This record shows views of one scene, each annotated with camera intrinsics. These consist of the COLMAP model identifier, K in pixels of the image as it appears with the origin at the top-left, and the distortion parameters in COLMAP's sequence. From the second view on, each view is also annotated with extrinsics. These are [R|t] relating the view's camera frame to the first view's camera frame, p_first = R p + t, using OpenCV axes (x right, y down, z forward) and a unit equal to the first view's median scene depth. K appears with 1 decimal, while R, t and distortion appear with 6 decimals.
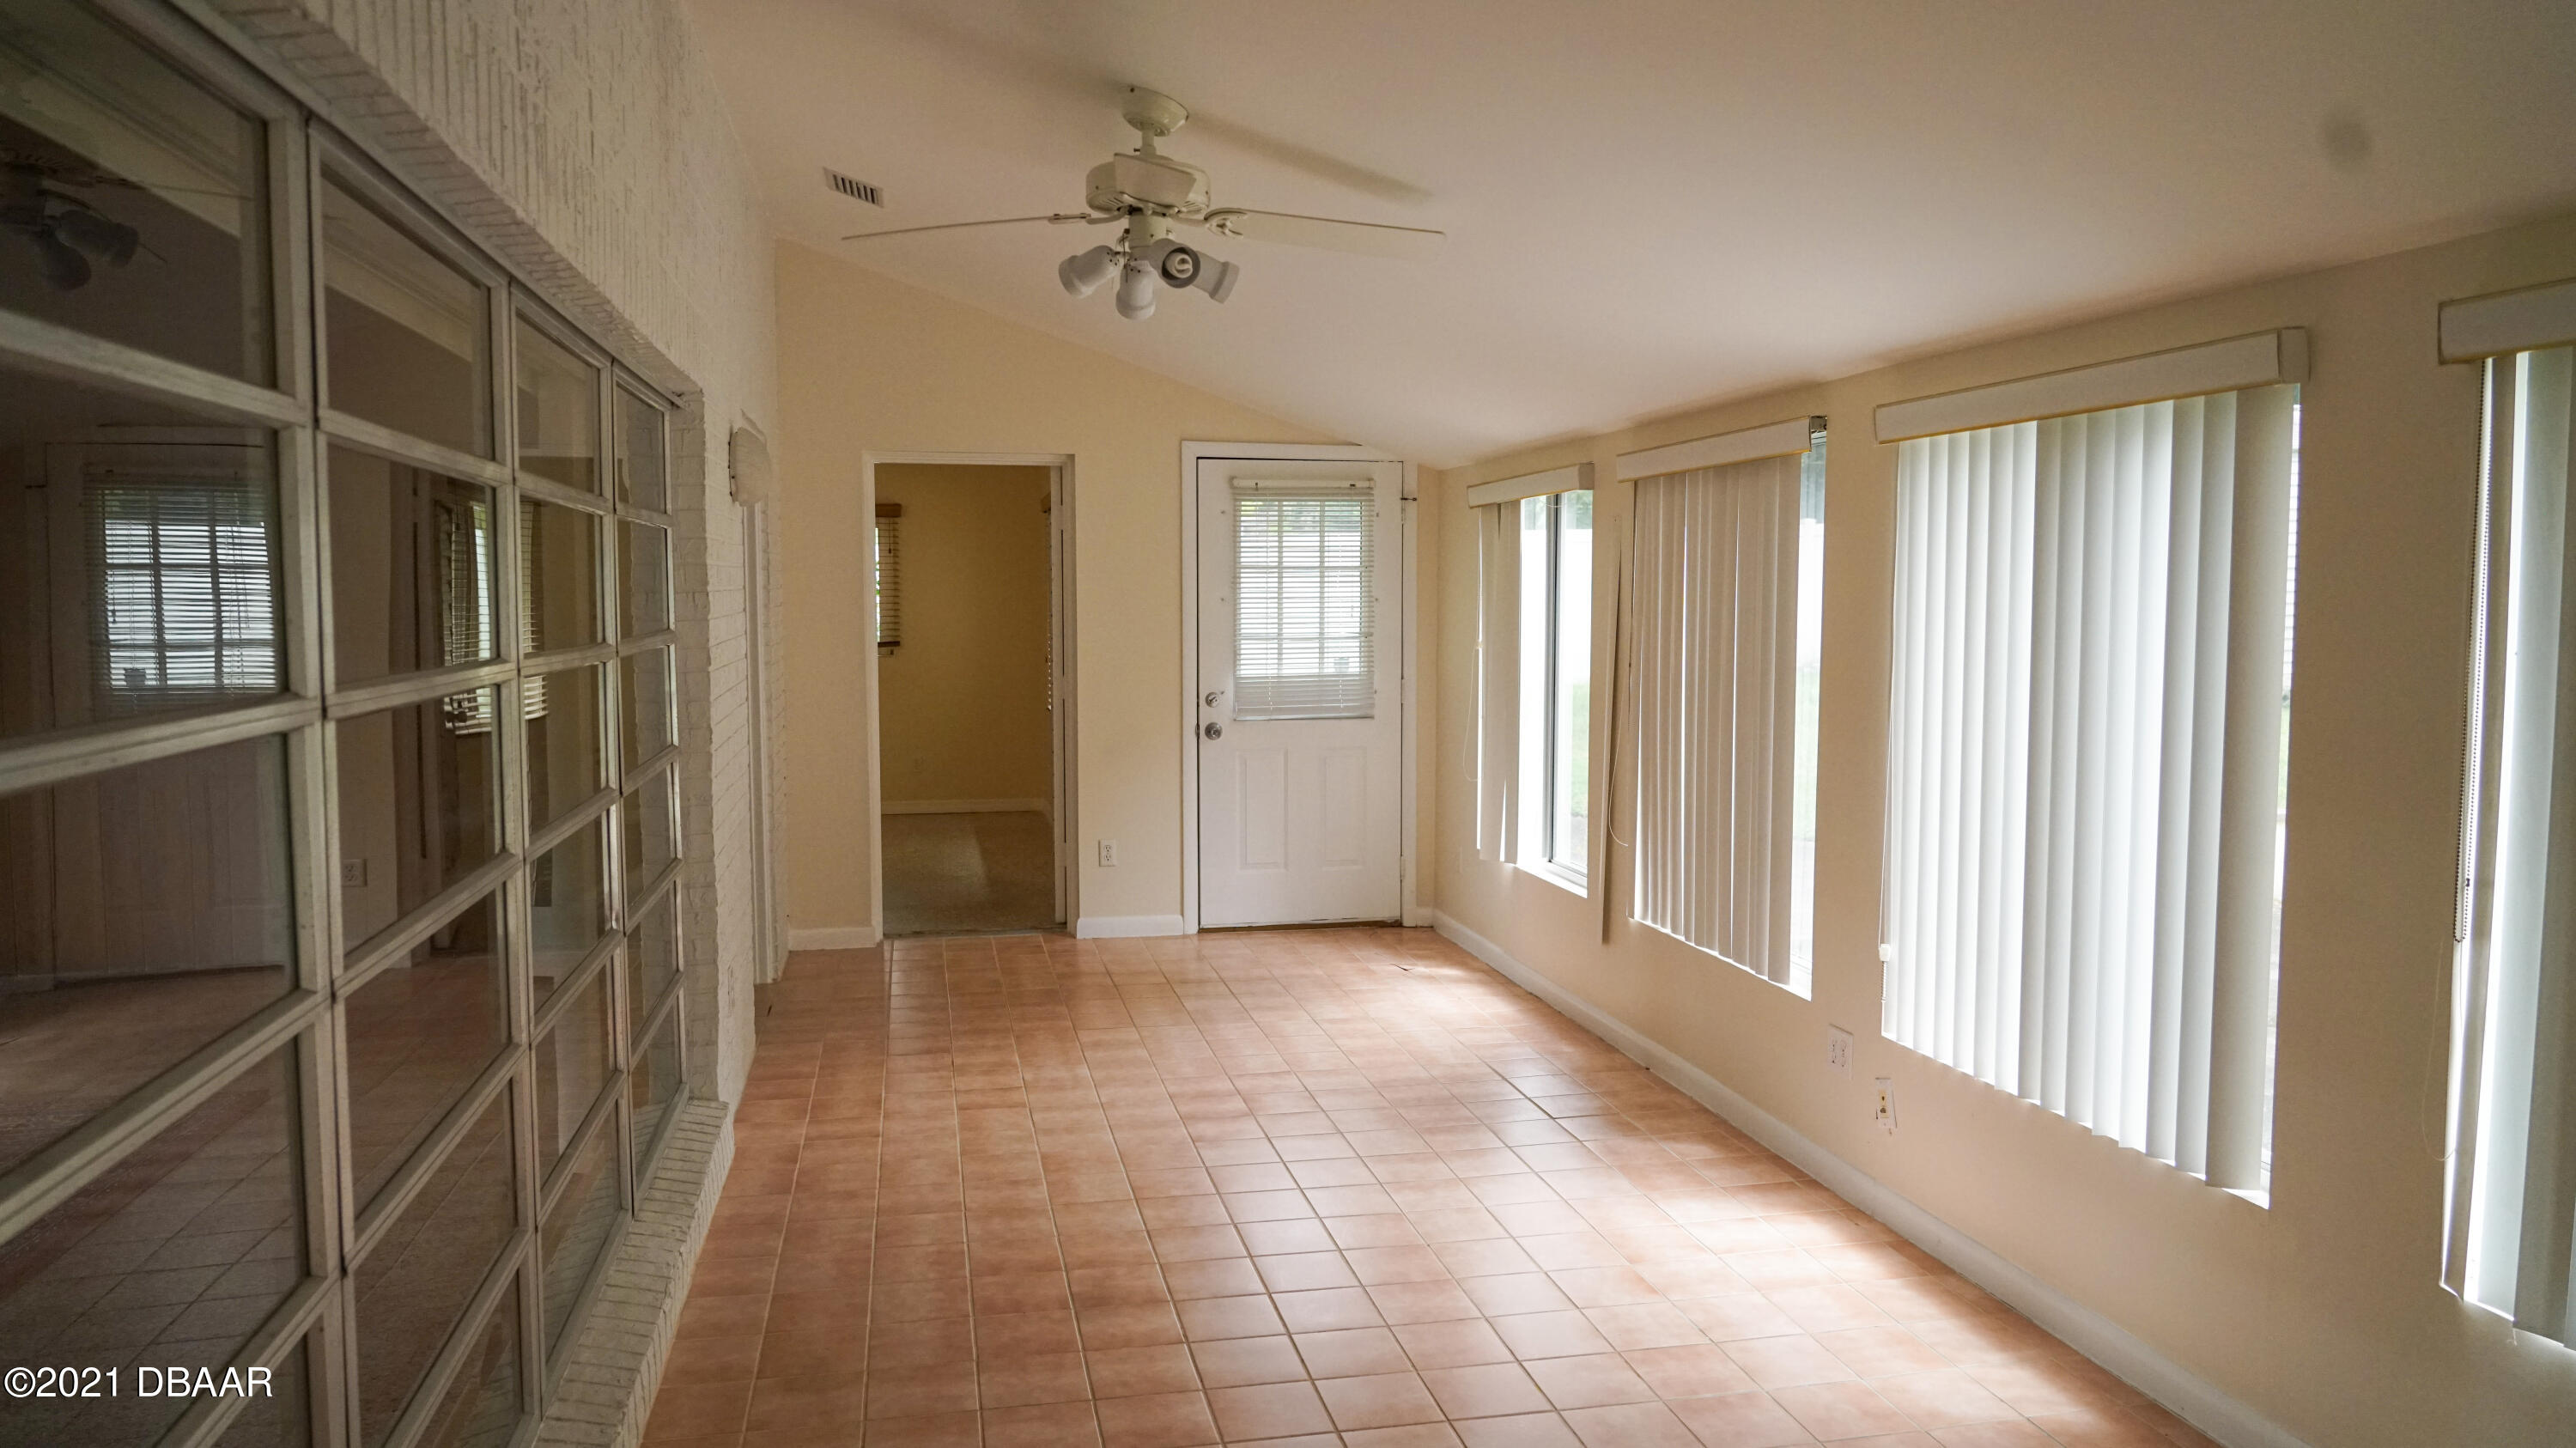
lens RADIAL K [[1749.0, 0, 1288.0], [0, 1749.0, 724.0], [0, 0, 1]] dist [-0.009077, 0.004310]
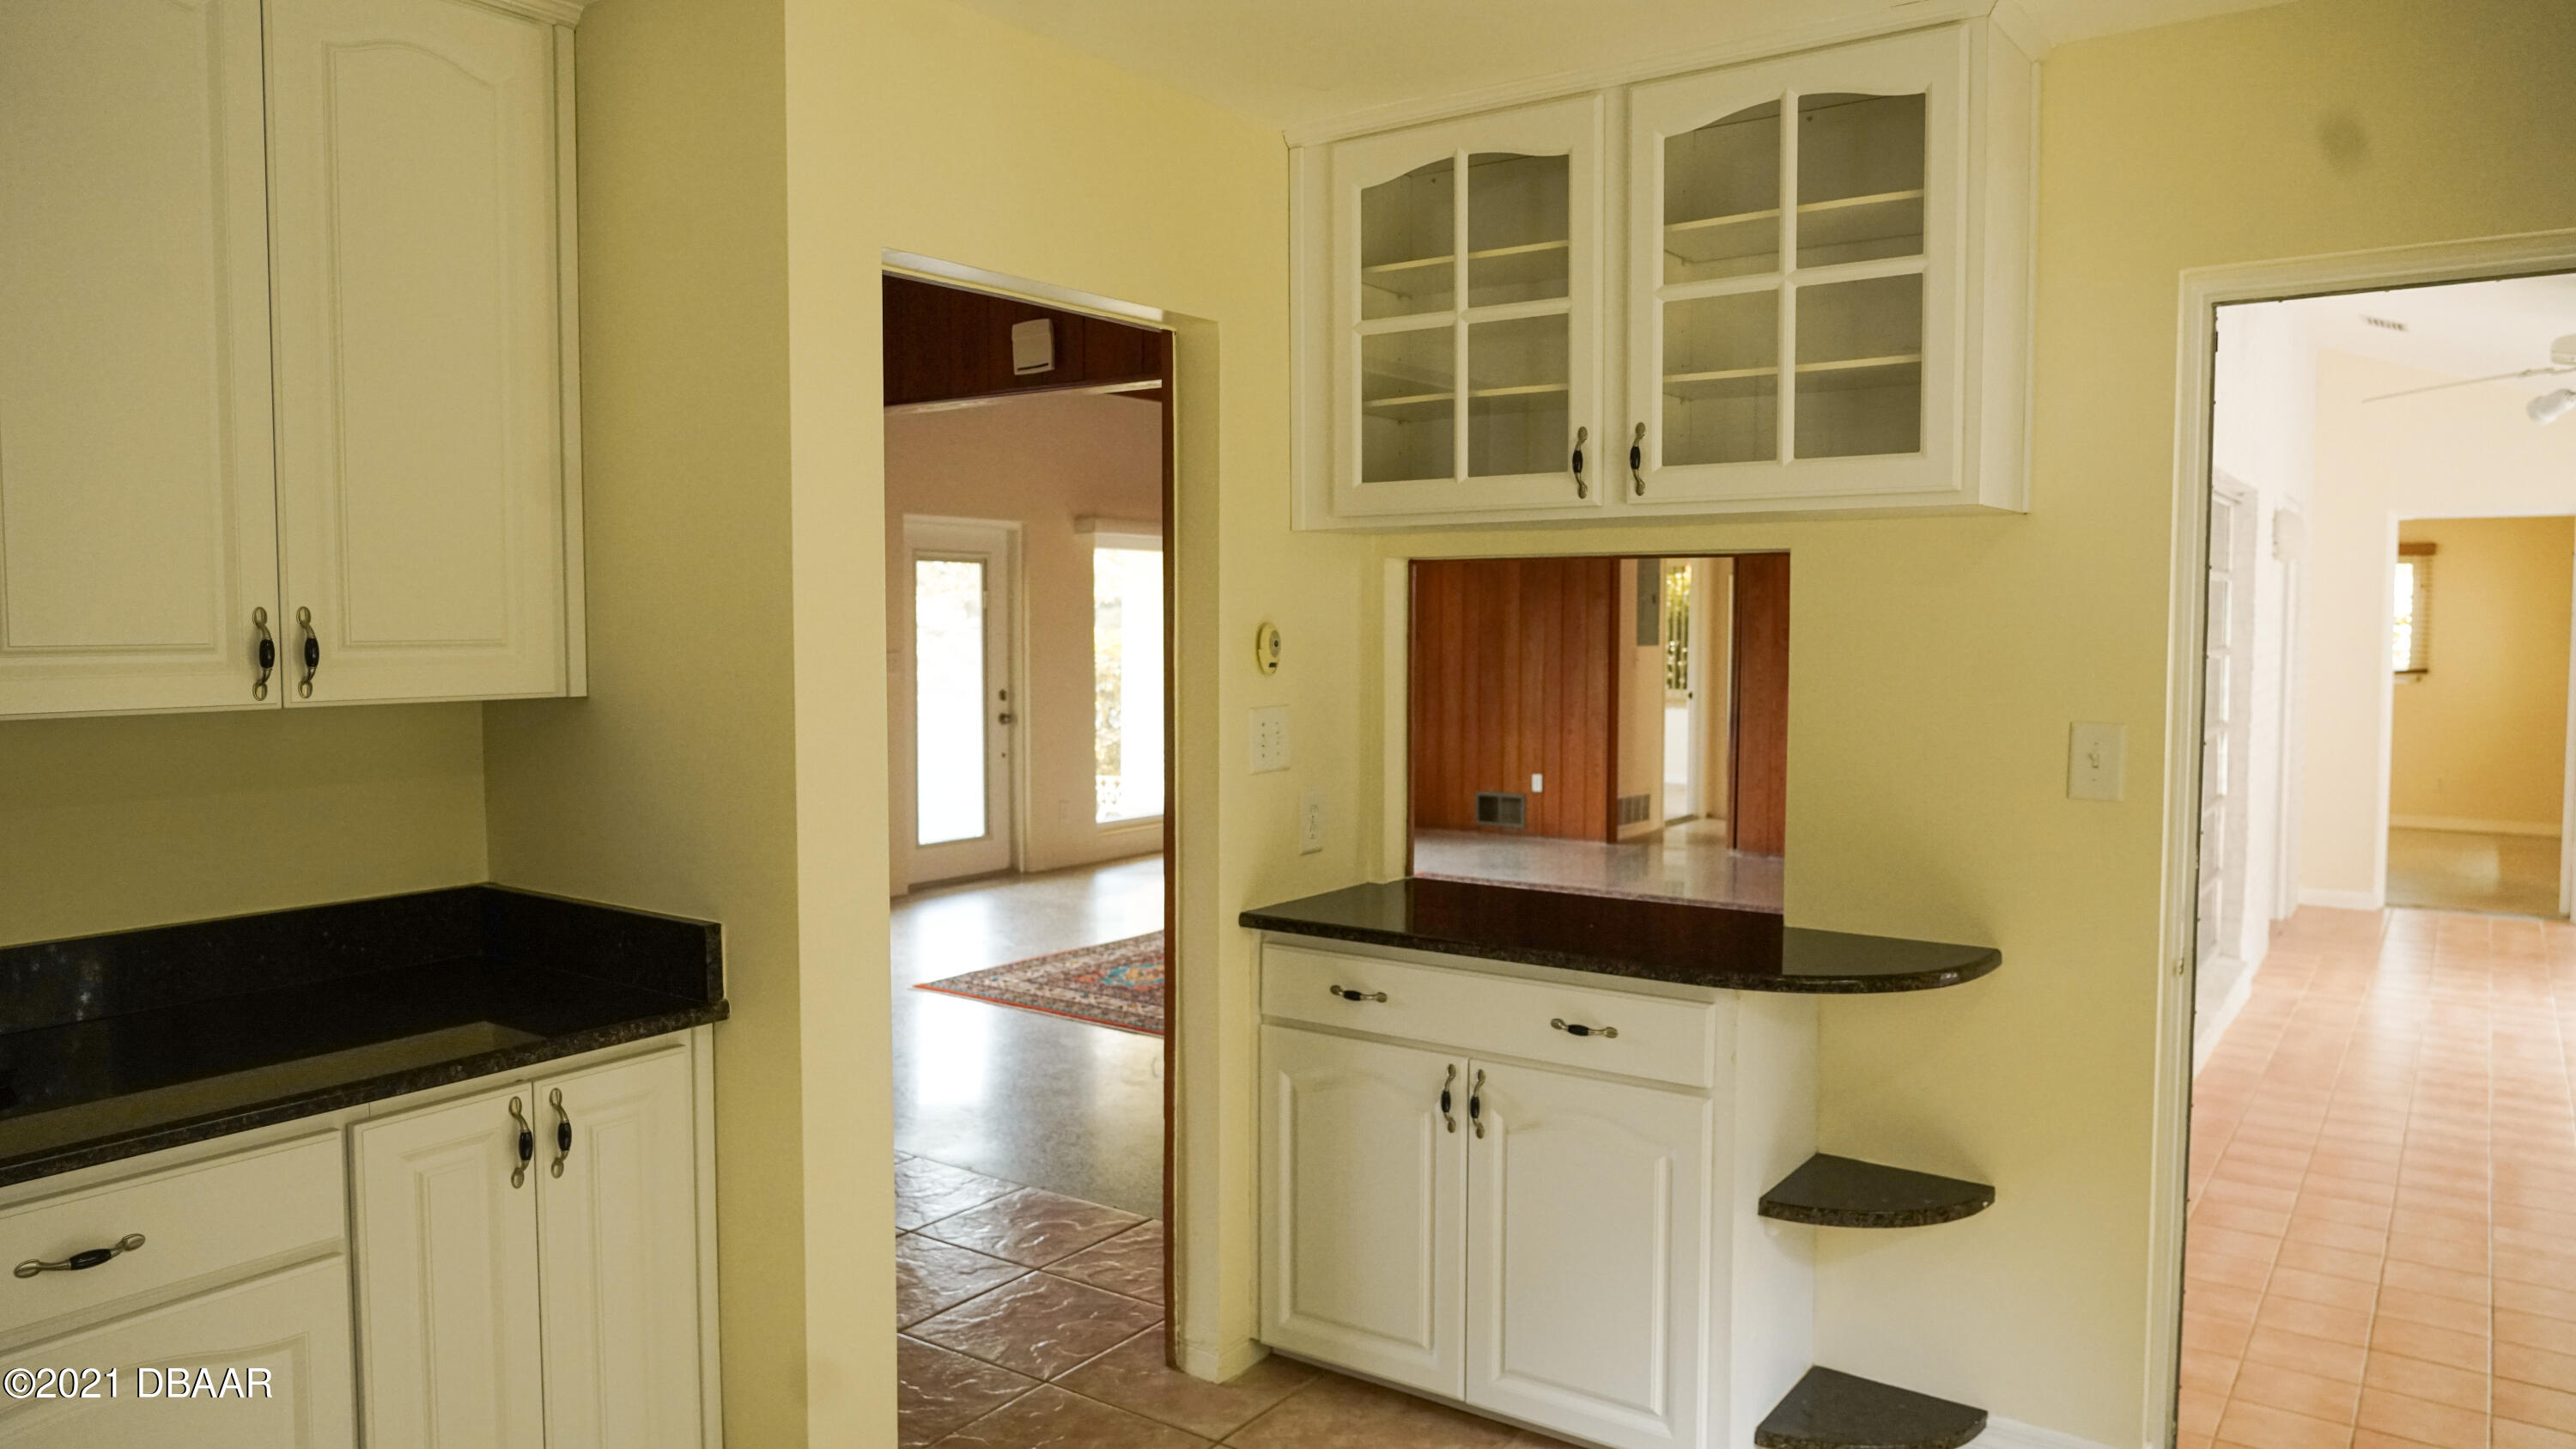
lens RADIAL K [[1749.1, 0, 1288.0], [0, 1749.1, 724.5], [0, 0, 1]] dist [-0.009077, 0.004310]
pose [[0.687629, 0.043770, -0.724742, 0.169965], [-0.056622, 0.998374, 0.006573, 0.044029], [0.723851, 0.036517, 0.688989, -0.570752]]
